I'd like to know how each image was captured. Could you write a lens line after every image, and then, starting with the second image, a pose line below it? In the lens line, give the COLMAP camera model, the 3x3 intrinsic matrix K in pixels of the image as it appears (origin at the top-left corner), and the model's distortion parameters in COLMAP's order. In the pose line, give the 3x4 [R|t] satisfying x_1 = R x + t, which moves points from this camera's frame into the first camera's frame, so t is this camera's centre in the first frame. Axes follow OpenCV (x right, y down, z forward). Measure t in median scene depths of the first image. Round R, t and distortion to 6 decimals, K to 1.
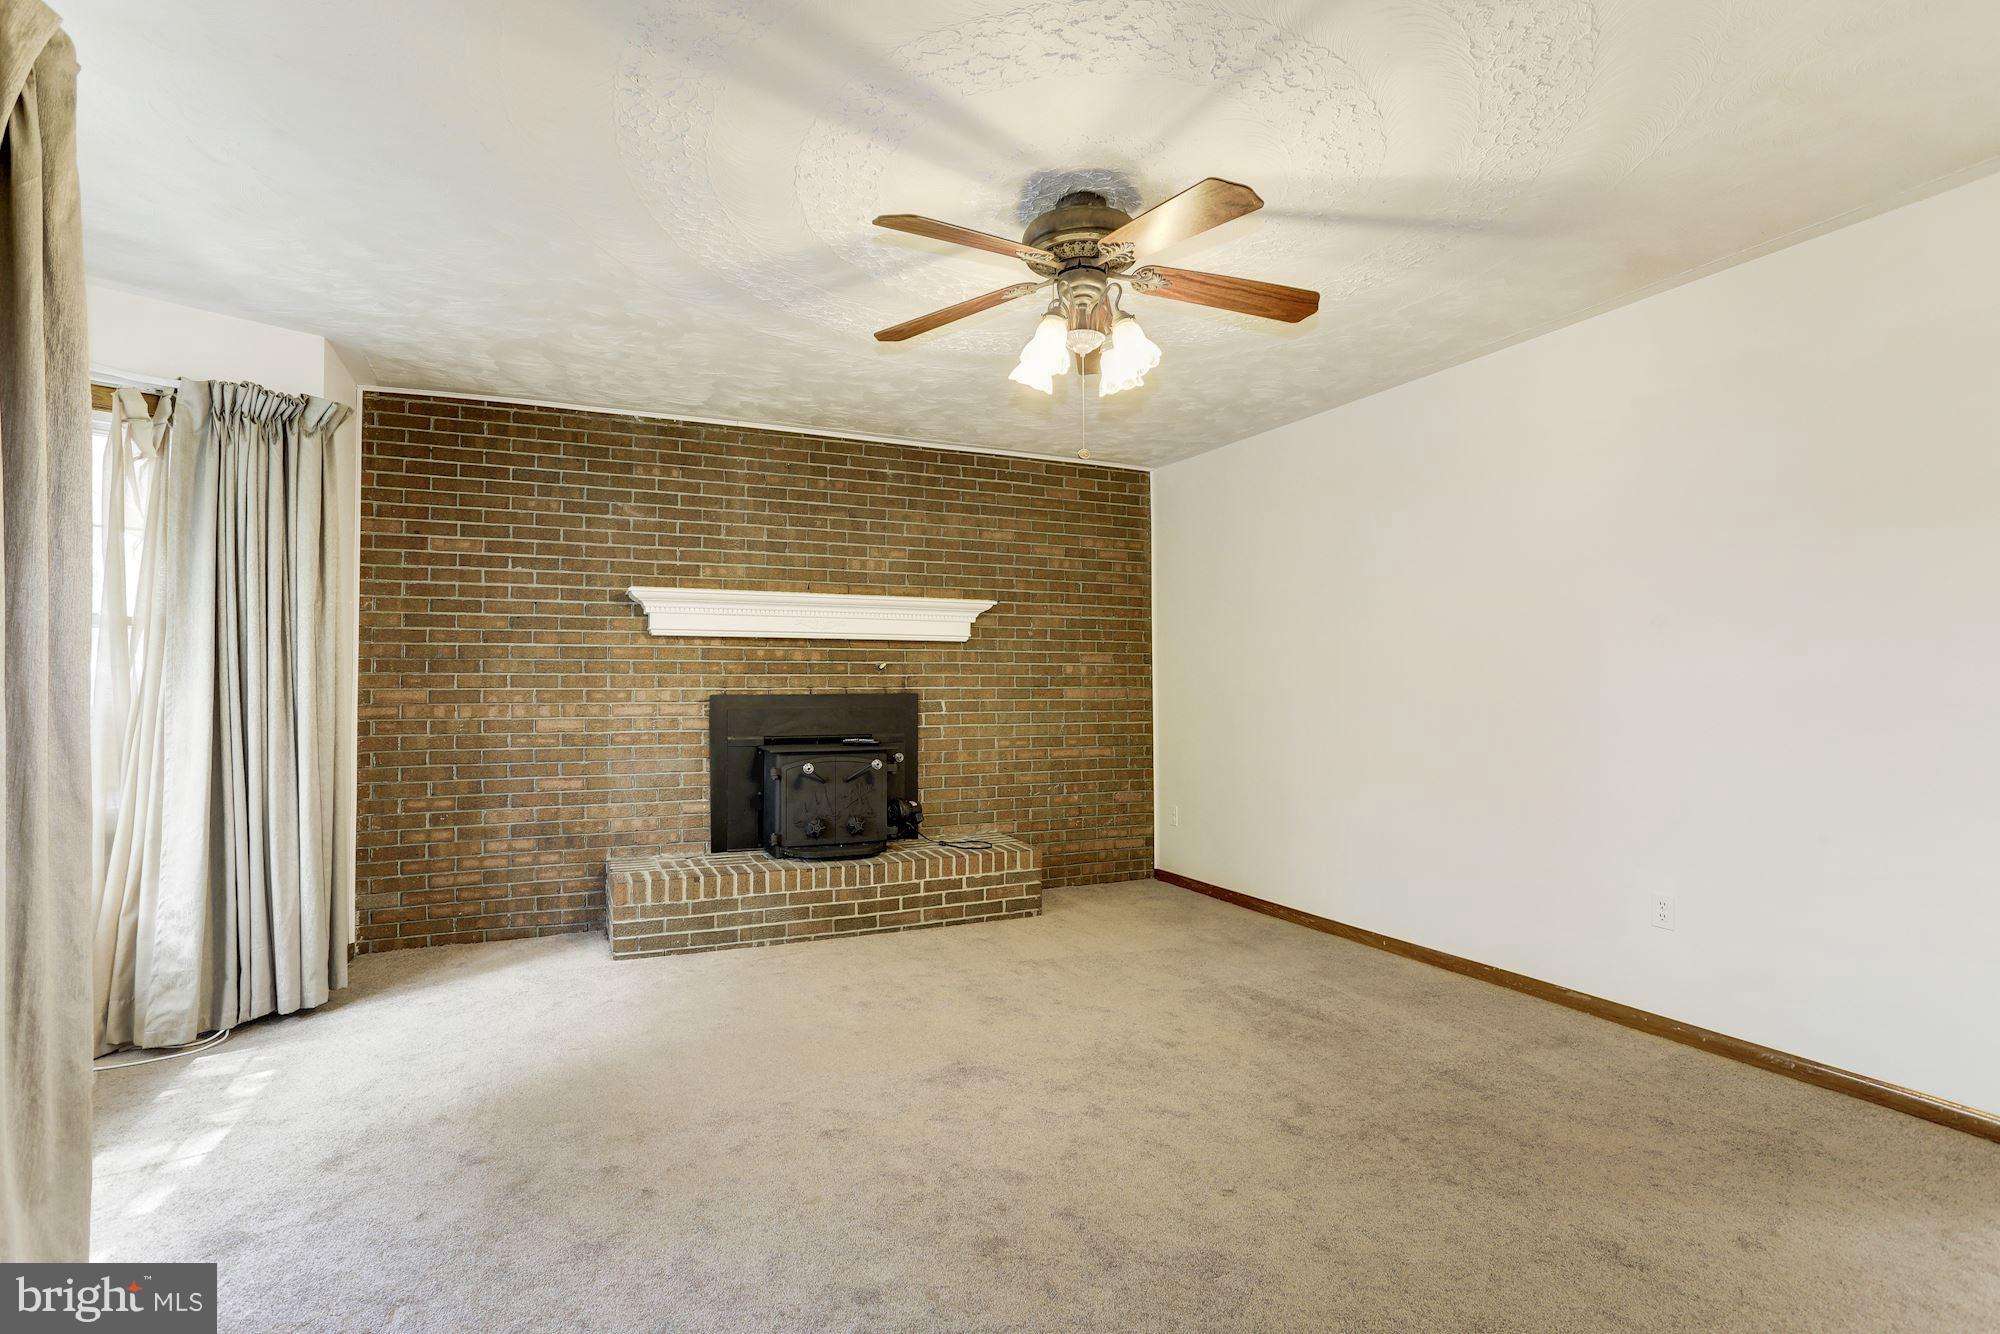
lens RADIAL K [[967.0, 0, 997.2], [0, 967.0, 655.3], [0, 0, 1]] dist [-0.032716, 0.011129]
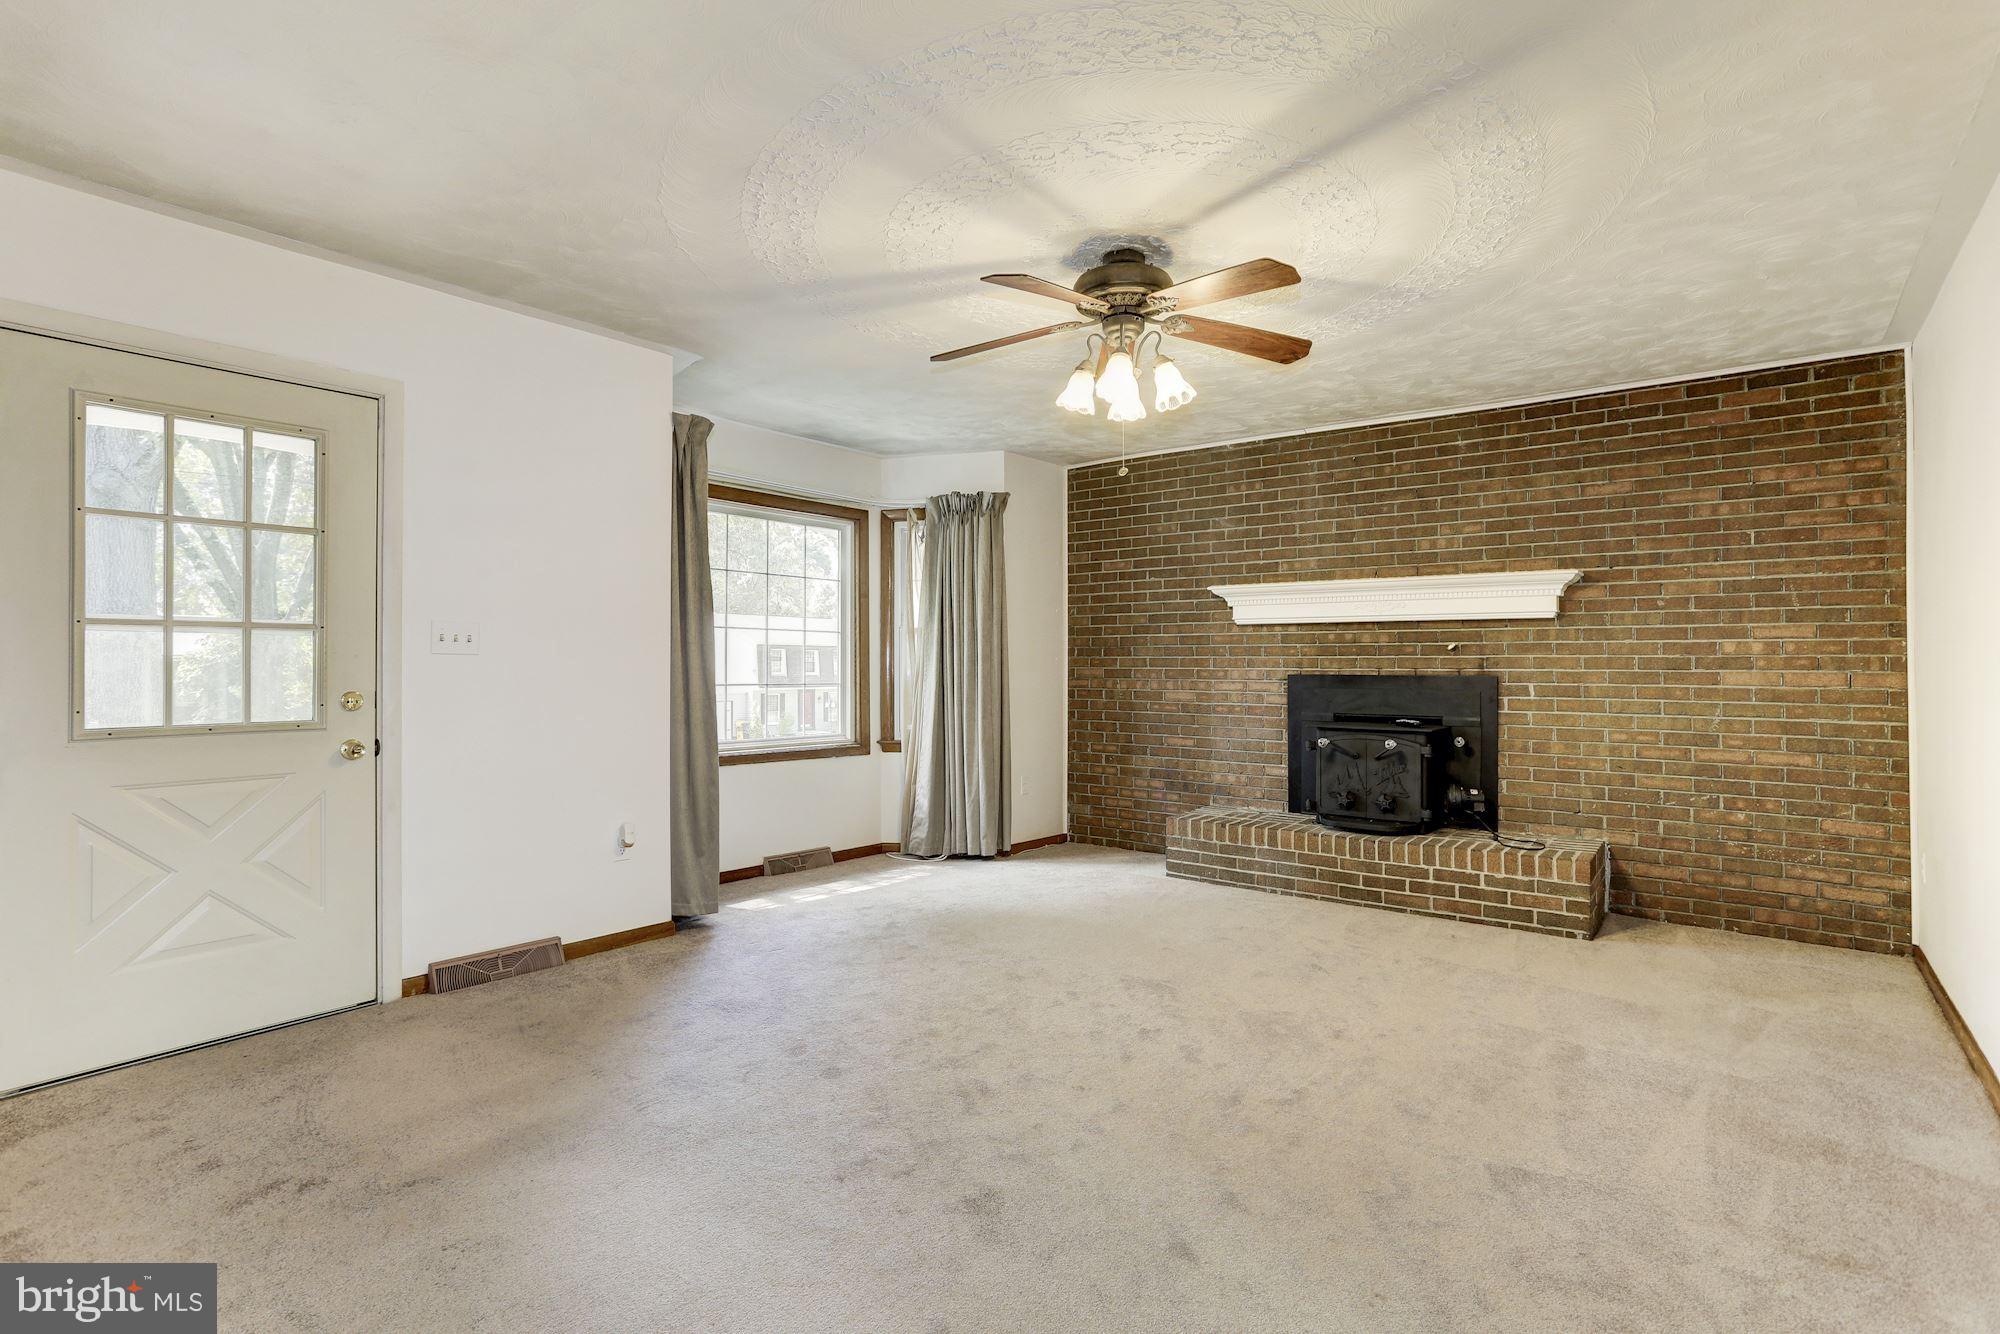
lens RADIAL K [[967.0, 0, 973.1], [0, 967.0, 652.6], [0, 0, 1]] dist [-0.032716, 0.011129]
pose [[0.451059, -0.007953, -0.892459, 0.566955], [0.023424, 0.999721, 0.002930, 0.003077], [0.892187, -0.022226, 0.451119, 0.154768]]
